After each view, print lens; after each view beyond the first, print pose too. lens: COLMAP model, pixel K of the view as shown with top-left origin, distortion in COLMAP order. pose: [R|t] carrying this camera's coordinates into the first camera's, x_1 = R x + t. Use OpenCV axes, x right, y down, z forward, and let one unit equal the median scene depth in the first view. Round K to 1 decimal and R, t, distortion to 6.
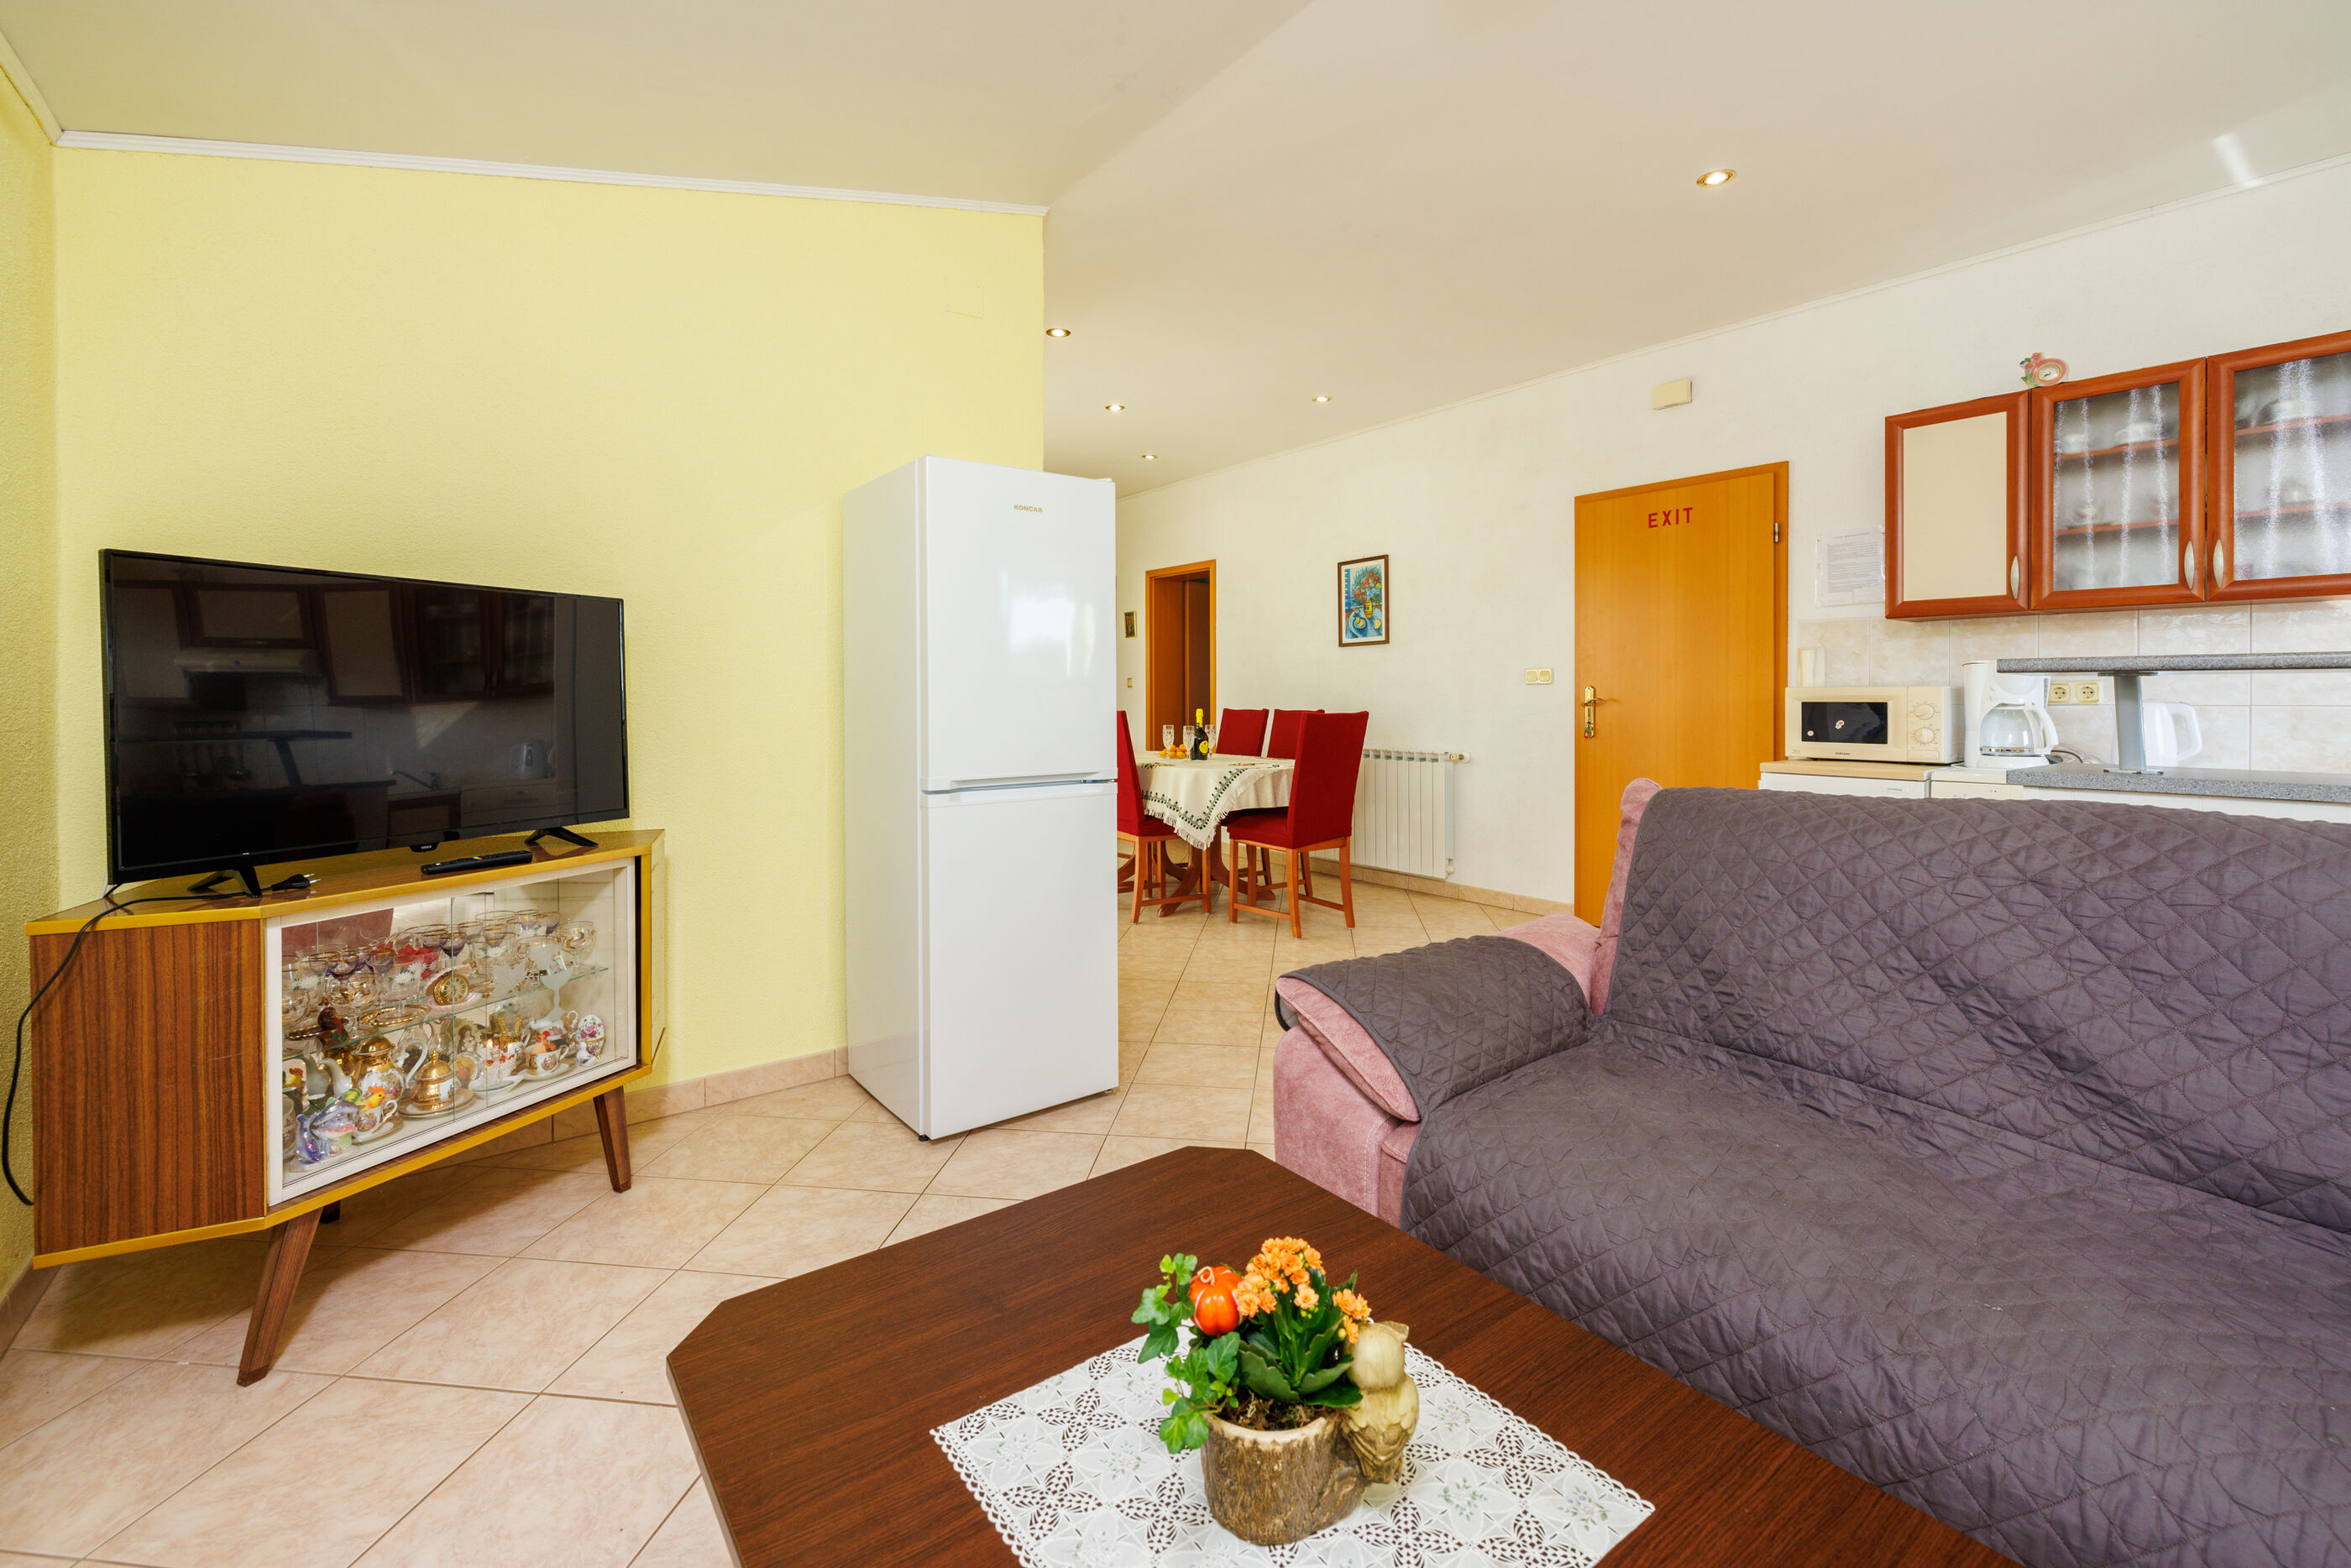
lens RADIAL K [[1017.0, 0, 1161.7], [0, 1017.0, 711.6], [0, 0, 1]] dist [0.002801, -0.000017]
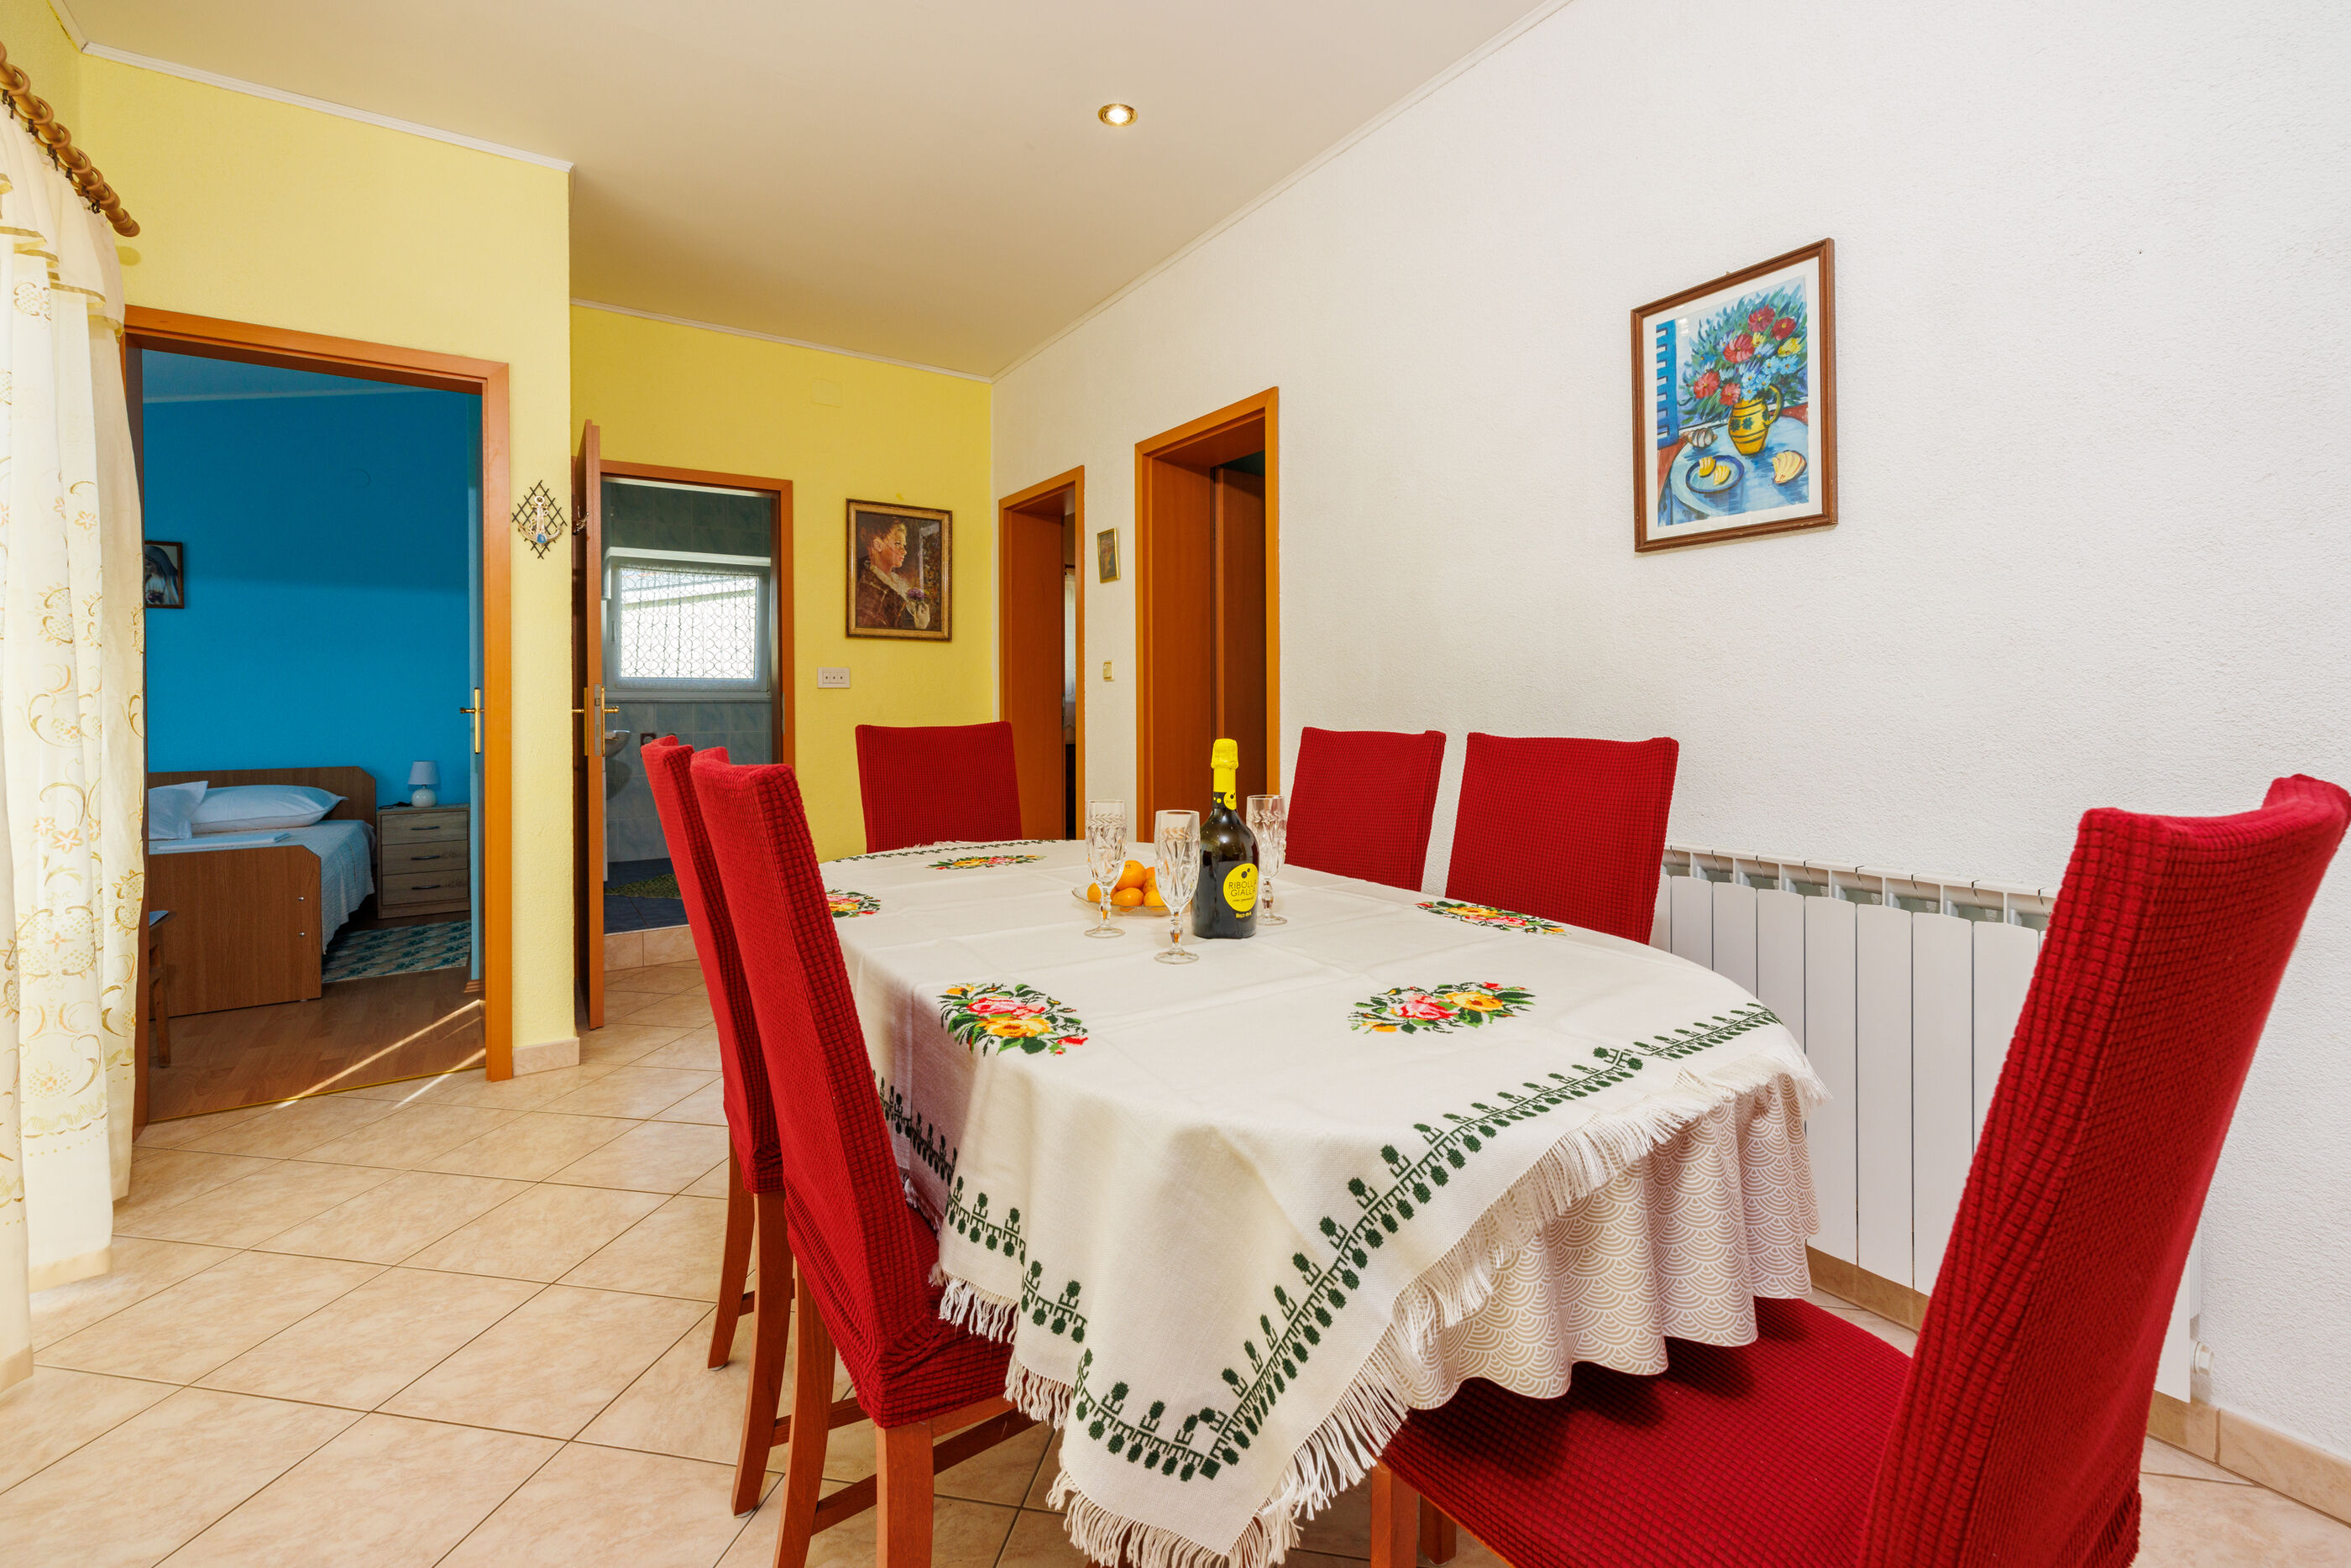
lens RADIAL K [[1017.0, 0, 1204.2], [0, 1017.0, 697.6], [0, 0, 1]] dist [0.002801, -0.000017]
pose [[0.999827, -0.006185, -0.017556, 0.040783], [0.005881, 0.999833, -0.017328, -0.010948], [0.017660, 0.017222, 0.999696, 0.813592]]
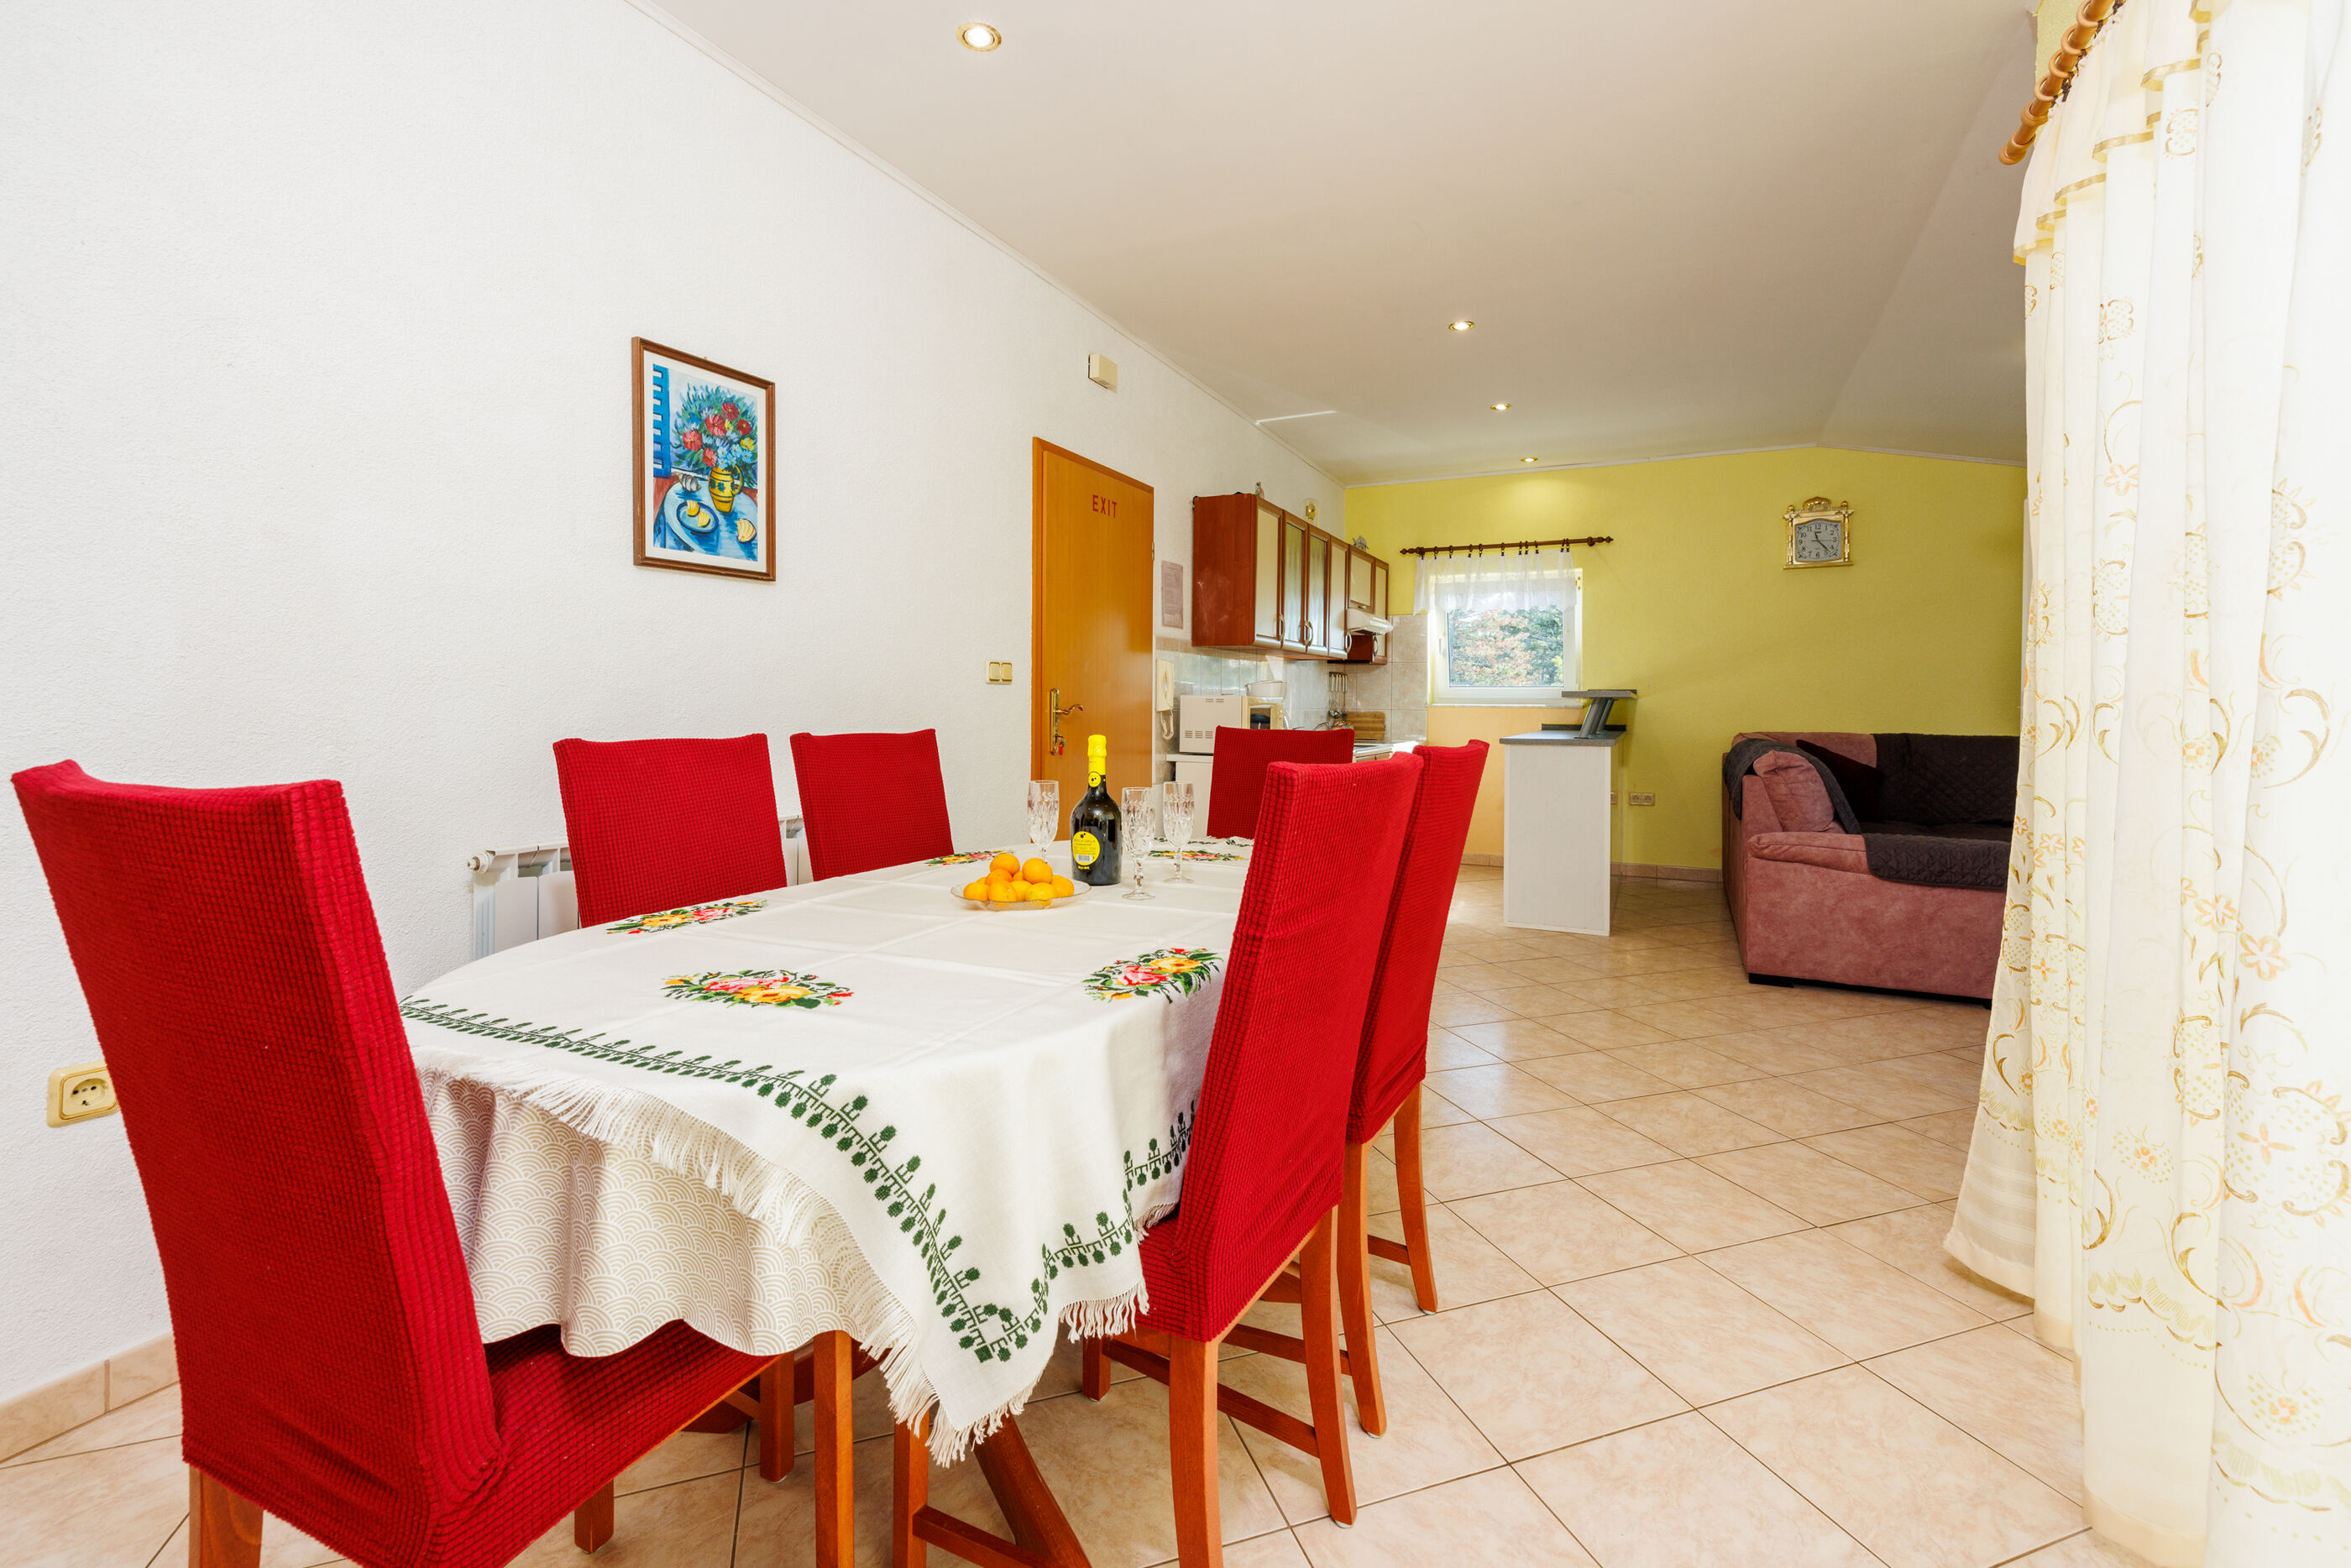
lens RADIAL K [[1017.0, 0, 1220.9], [0, 1017.0, 709.4], [0, 0, 1]] dist [0.002801, -0.000017]
pose [[-0.489984, -0.010063, 0.871673, -0.317161], [0.003150, 0.999906, 0.013314, -0.018661], [-0.871726, 0.009269, -0.489906, 1.243629]]
